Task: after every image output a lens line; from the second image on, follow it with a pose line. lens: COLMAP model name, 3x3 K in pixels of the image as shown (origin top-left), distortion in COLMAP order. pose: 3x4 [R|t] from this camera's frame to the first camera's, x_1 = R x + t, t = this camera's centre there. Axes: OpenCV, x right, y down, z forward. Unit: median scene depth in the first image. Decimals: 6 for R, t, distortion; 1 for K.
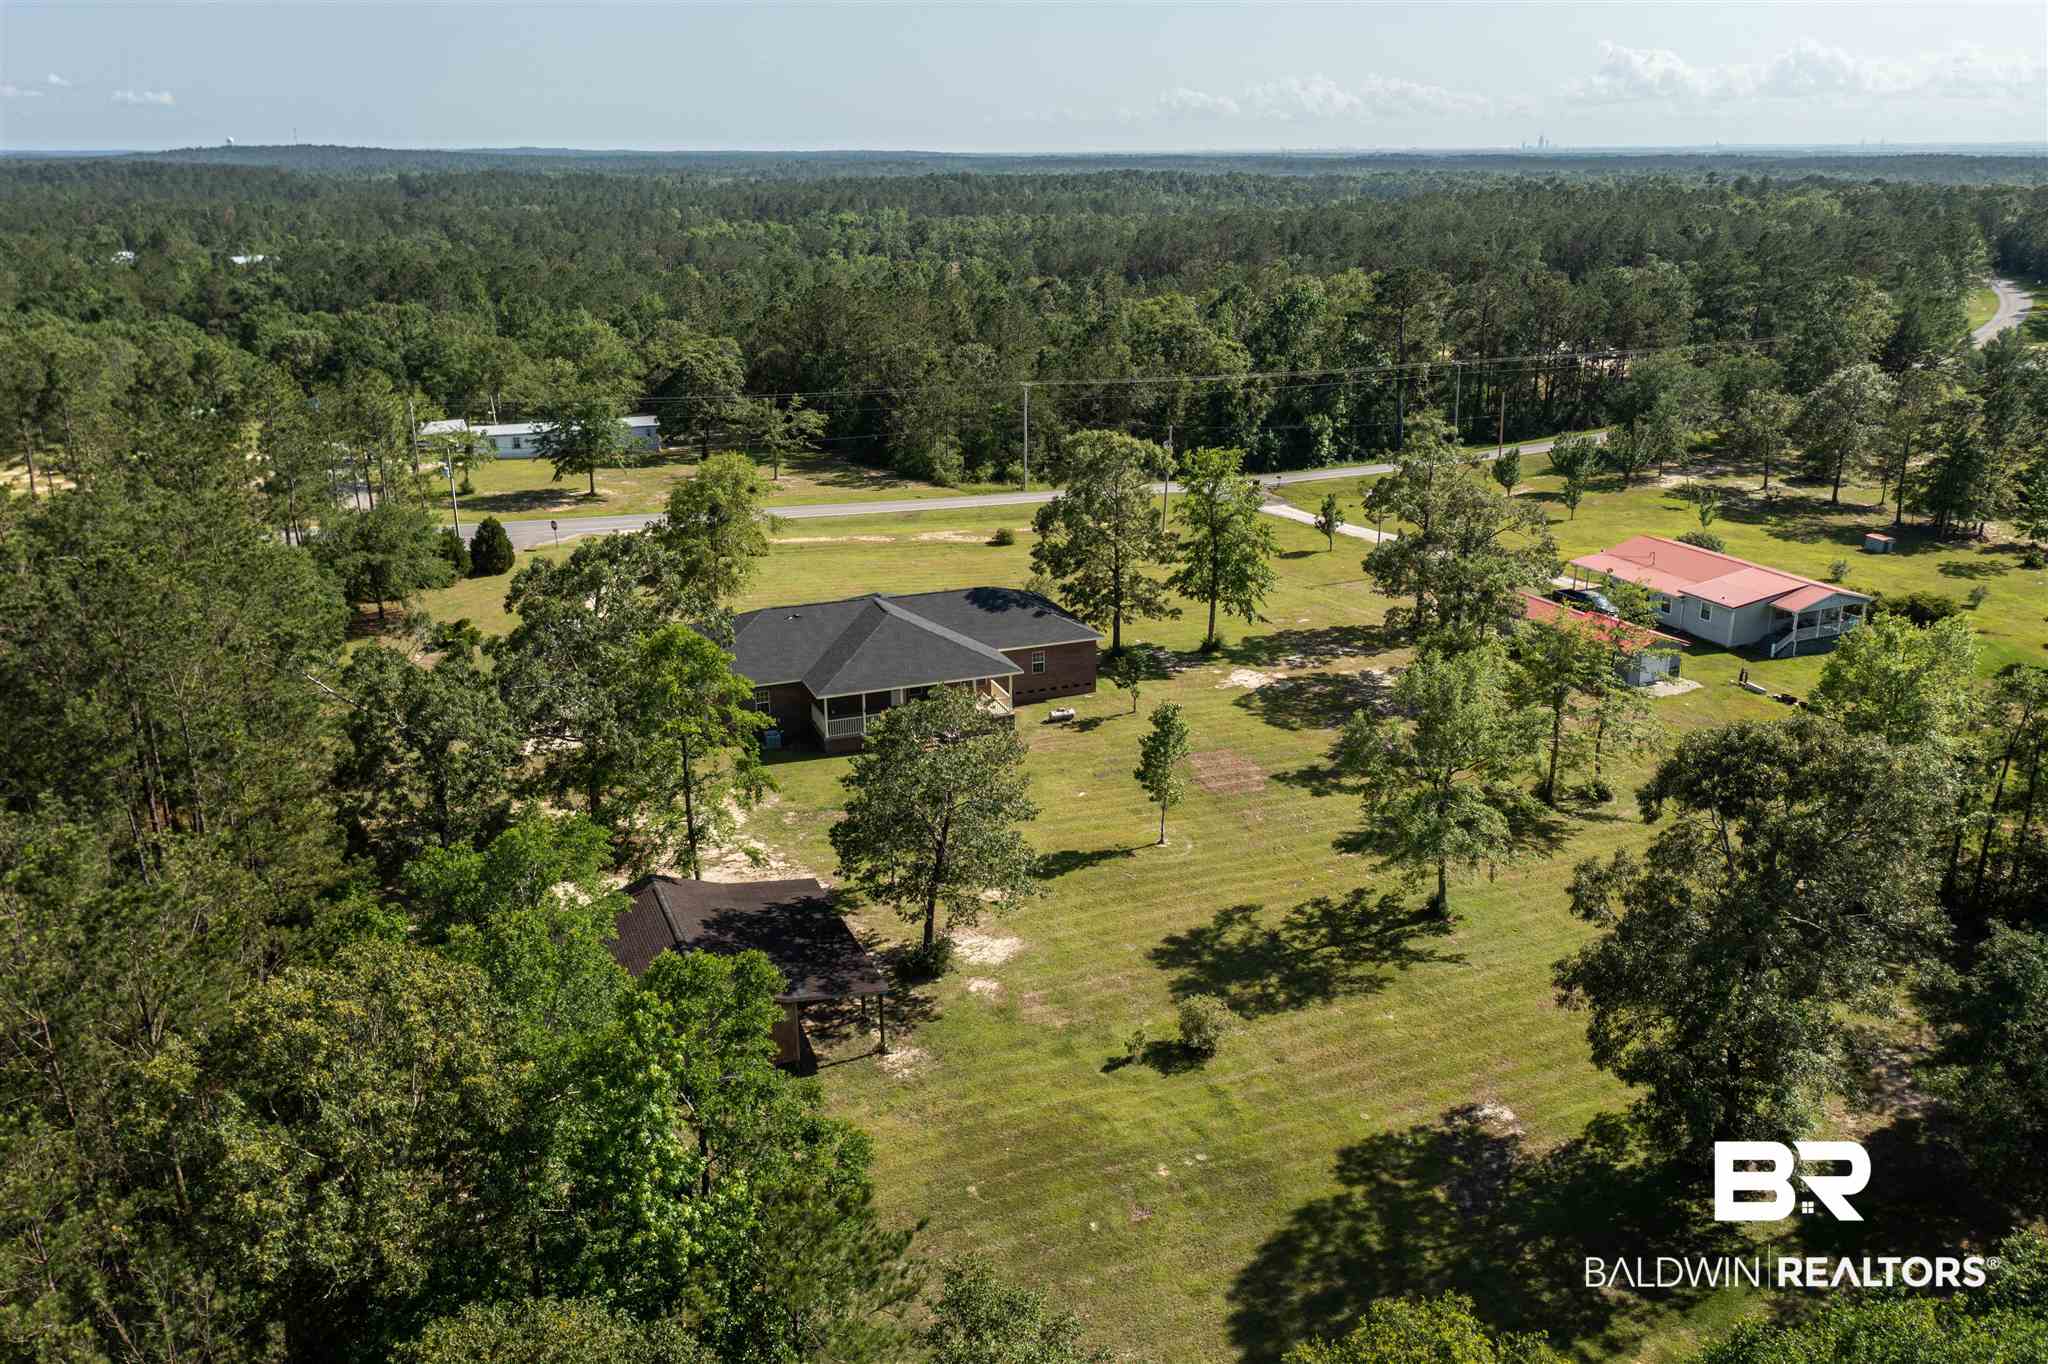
lens RADIAL K [[1612.8, 0, 1044.6], [0, 1612.8, 689.0], [0, 0, 1]] dist [-0.014714, 0.003494]
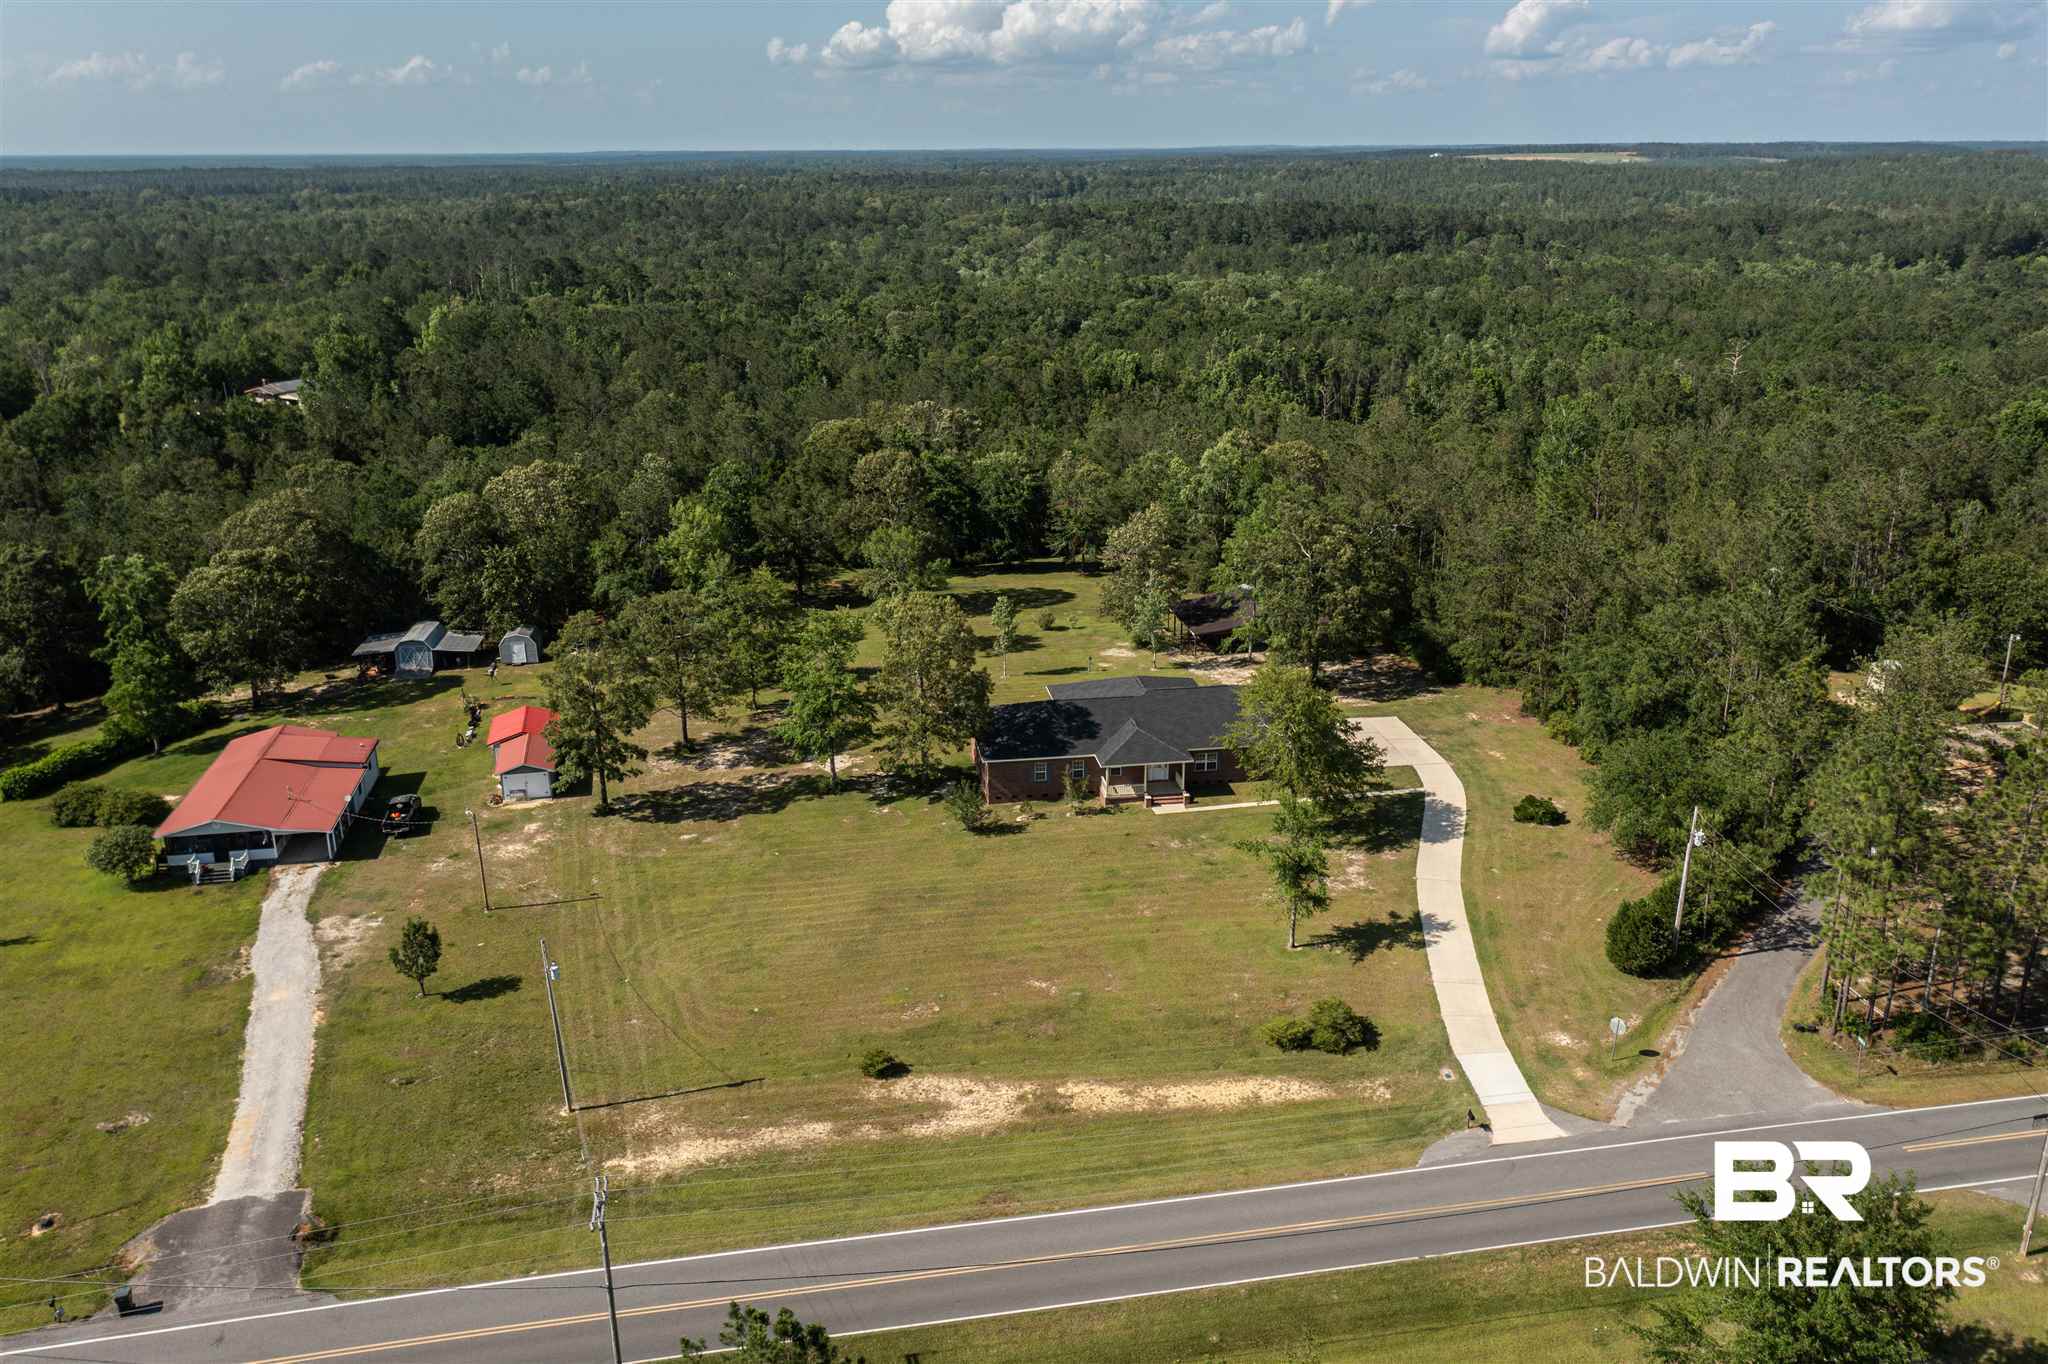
lens RADIAL K [[1612.8, 0, 1032.7], [0, 1612.8, 672.9], [0, 0, 1]] dist [-0.014714, 0.003494]
pose [[-0.974114, -0.064512, 0.216659, -0.271476], [0.078799, 0.801404, 0.592910, -0.757395], [-0.211881, 0.594634, -0.775575, 1.851428]]
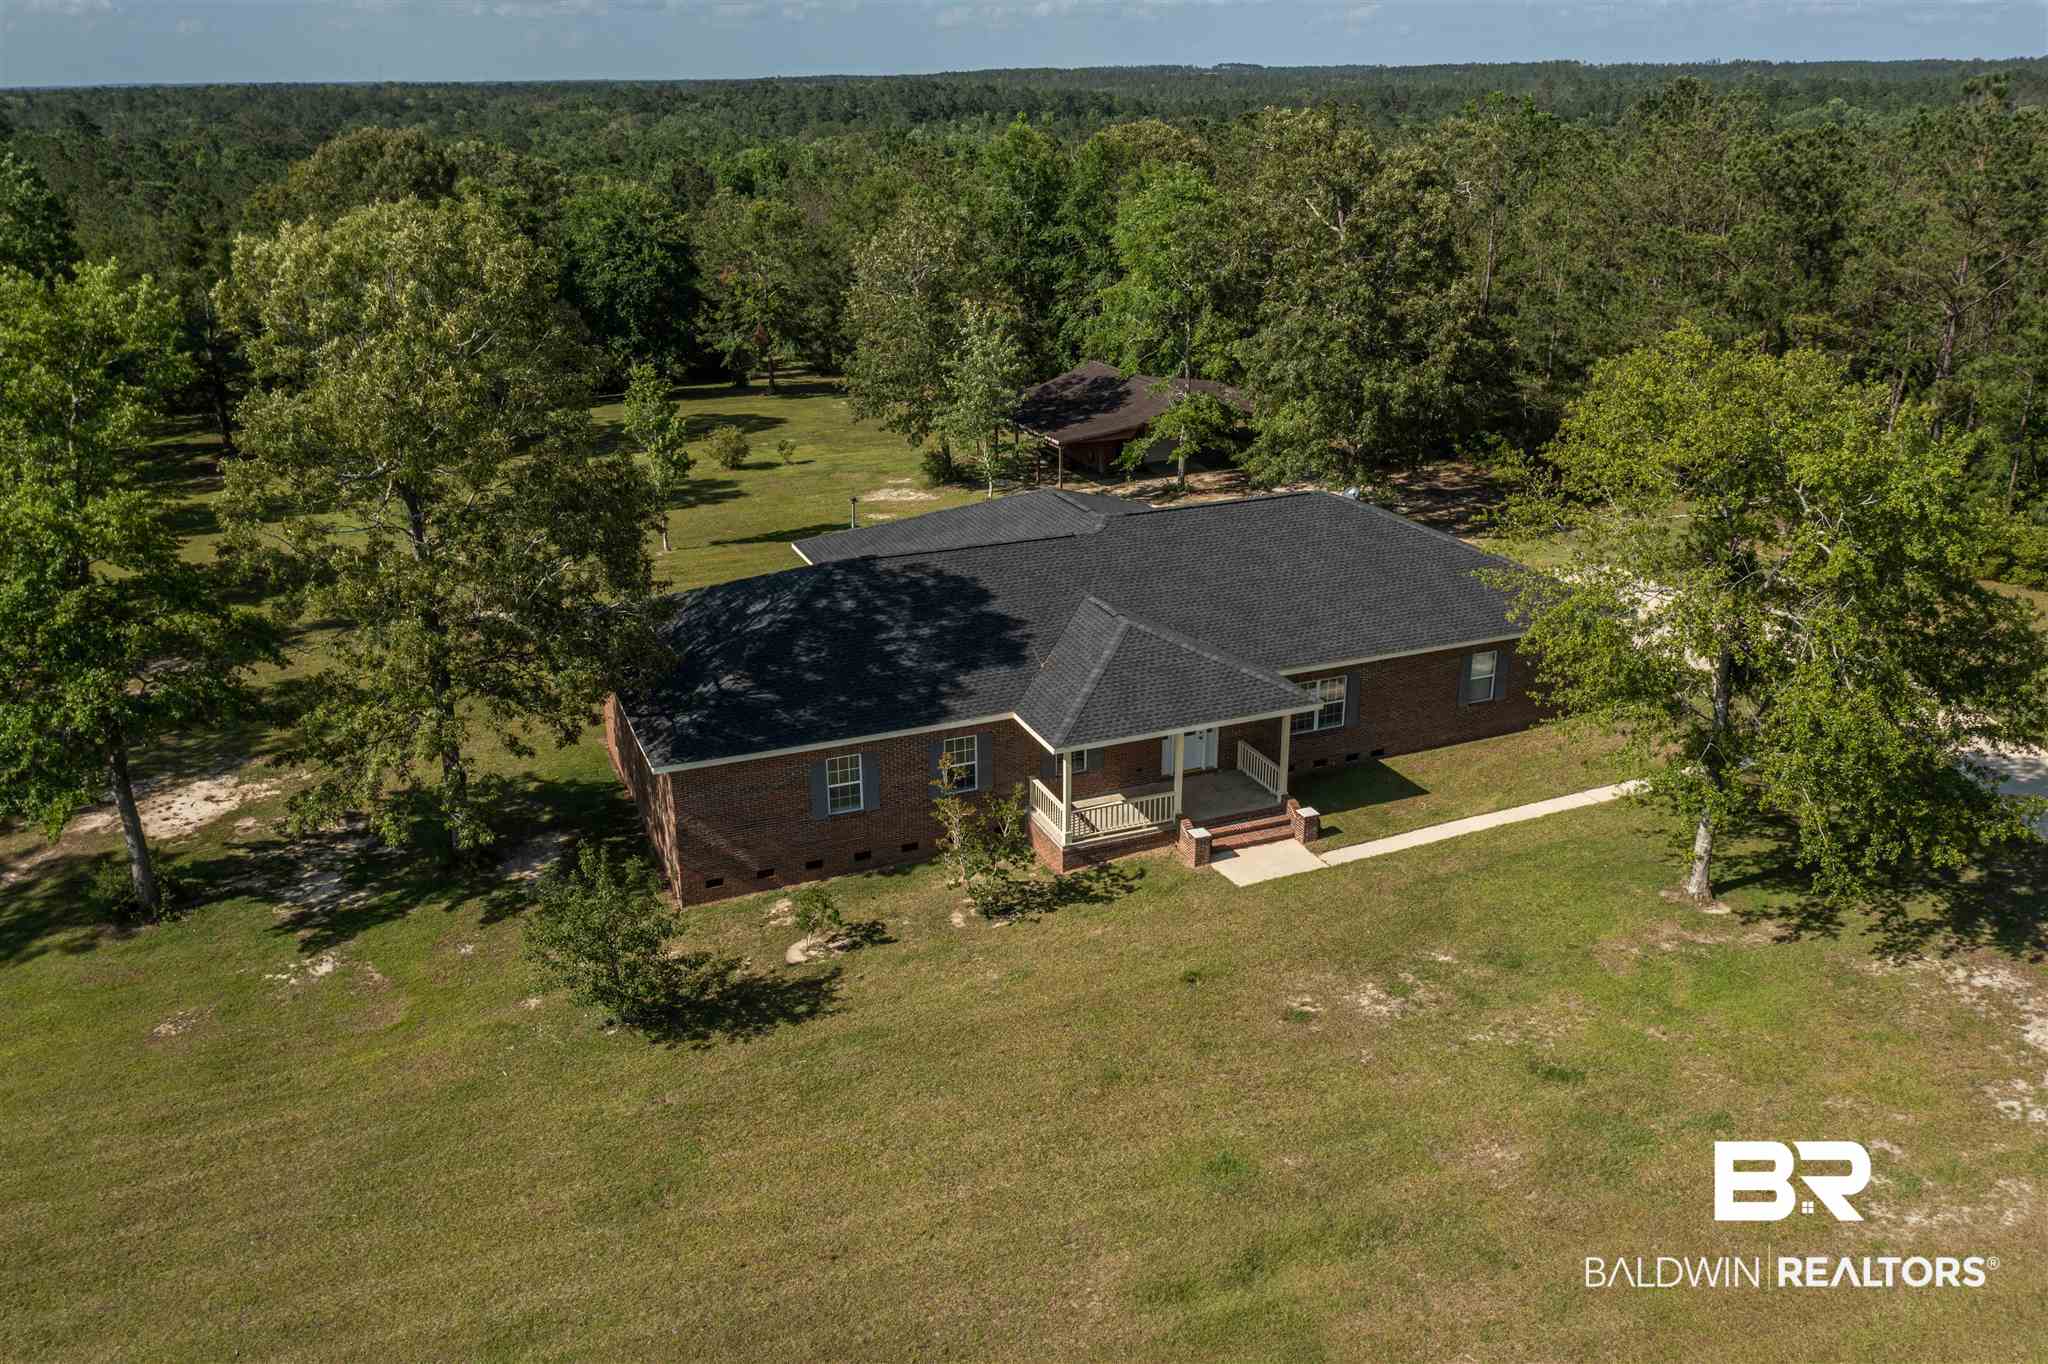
lens RADIAL K [[1612.8, 0, 1025.8], [0, 1612.8, 676.8], [0, 0, 1]] dist [-0.014714, 0.003494]
pose [[-0.999896, 0.011759, -0.008367, -0.076745], [0.003815, 0.774503, 0.632559, -0.279948], [0.013918, 0.632461, -0.774467, 1.283046]]
